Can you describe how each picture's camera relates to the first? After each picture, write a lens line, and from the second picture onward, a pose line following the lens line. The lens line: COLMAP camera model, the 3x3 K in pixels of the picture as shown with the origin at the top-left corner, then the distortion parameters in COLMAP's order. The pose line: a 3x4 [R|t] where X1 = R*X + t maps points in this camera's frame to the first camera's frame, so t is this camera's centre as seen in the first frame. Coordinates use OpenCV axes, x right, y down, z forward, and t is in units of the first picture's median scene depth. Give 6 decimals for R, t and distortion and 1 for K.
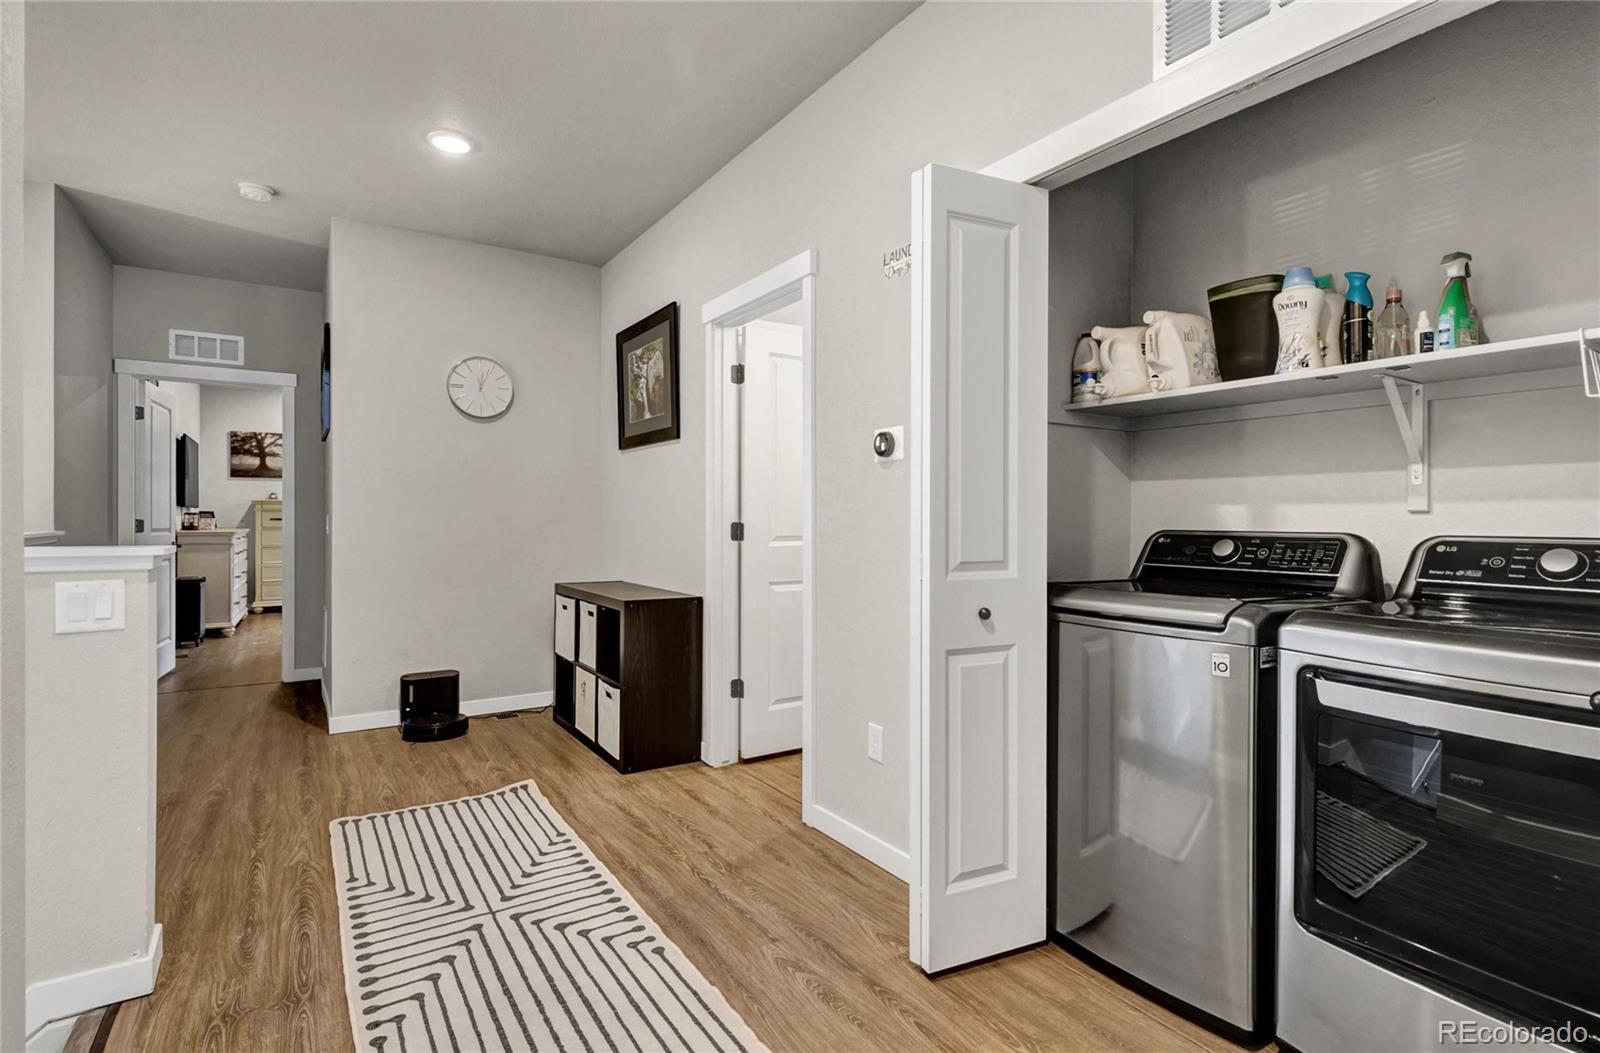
lens RADIAL K [[776.6, 0, 796.7], [0, 776.6, 520.2], [0, 0, 1]] dist [0.000001, -0.000600]
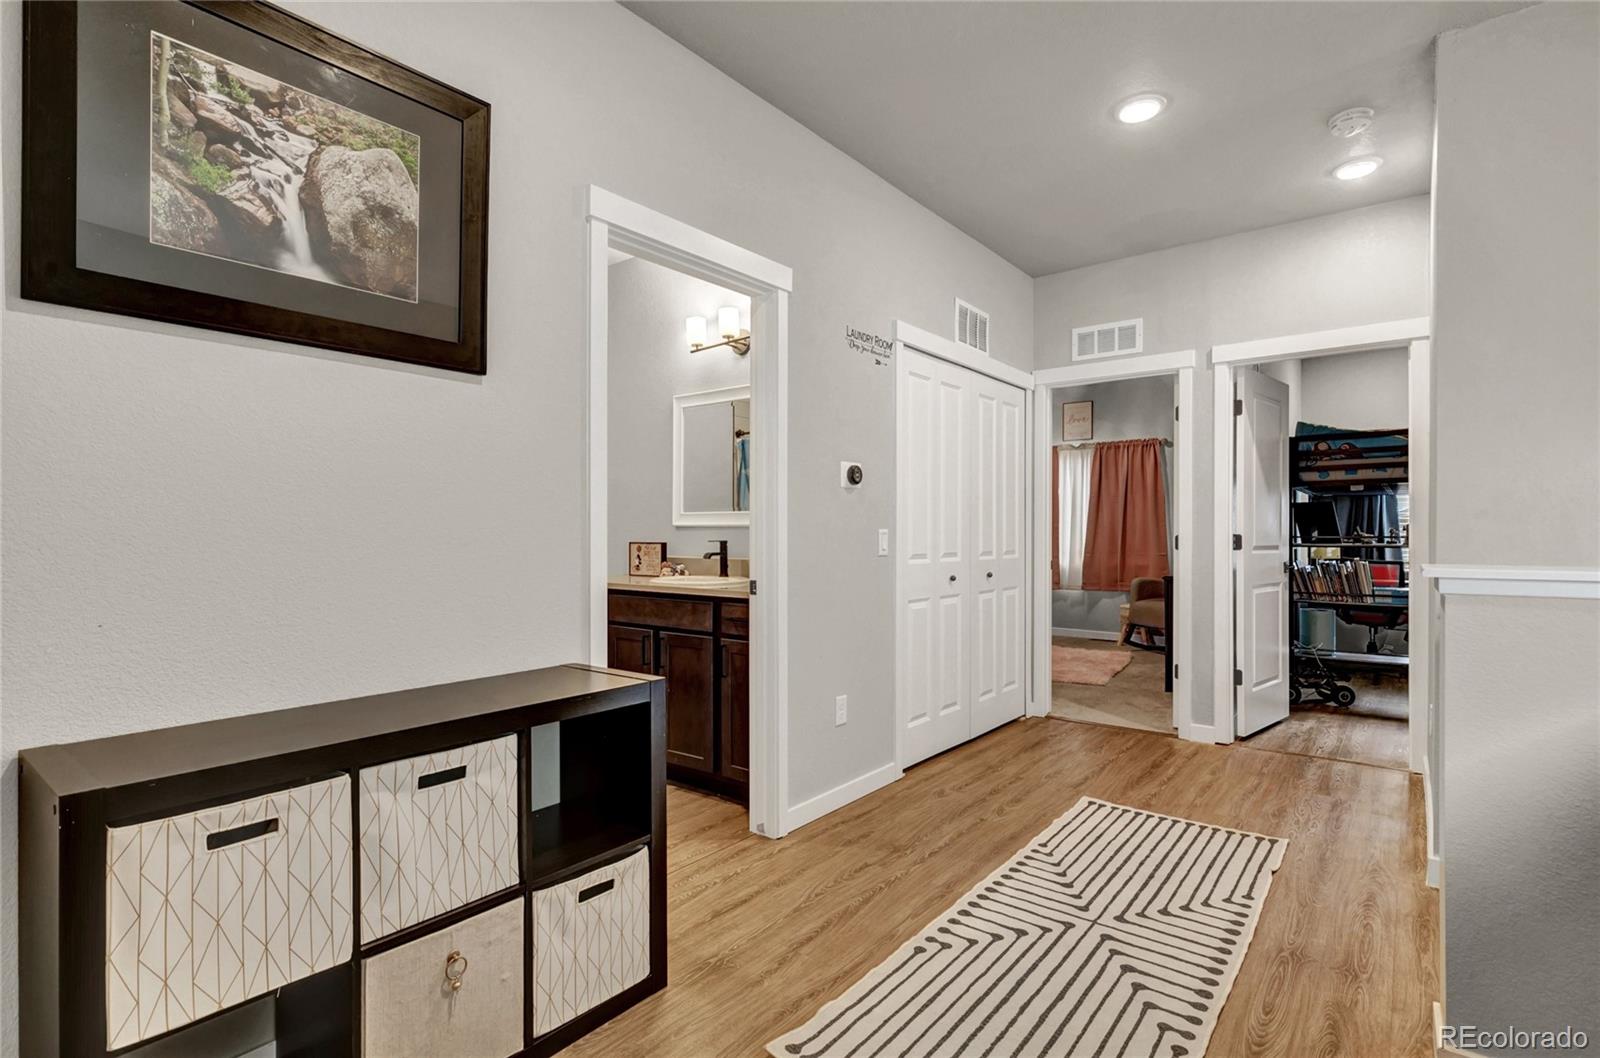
lens RADIAL K [[776.6, 0, 800.1], [0, 776.6, 538.2], [0, 0, 1]] dist [0.000001, -0.000600]
pose [[-0.321704, -0.009168, 0.946796, -1.166227], [0.002728, 0.999940, 0.010610, -0.005876], [-0.946836, 0.005996, -0.321660, 1.608893]]
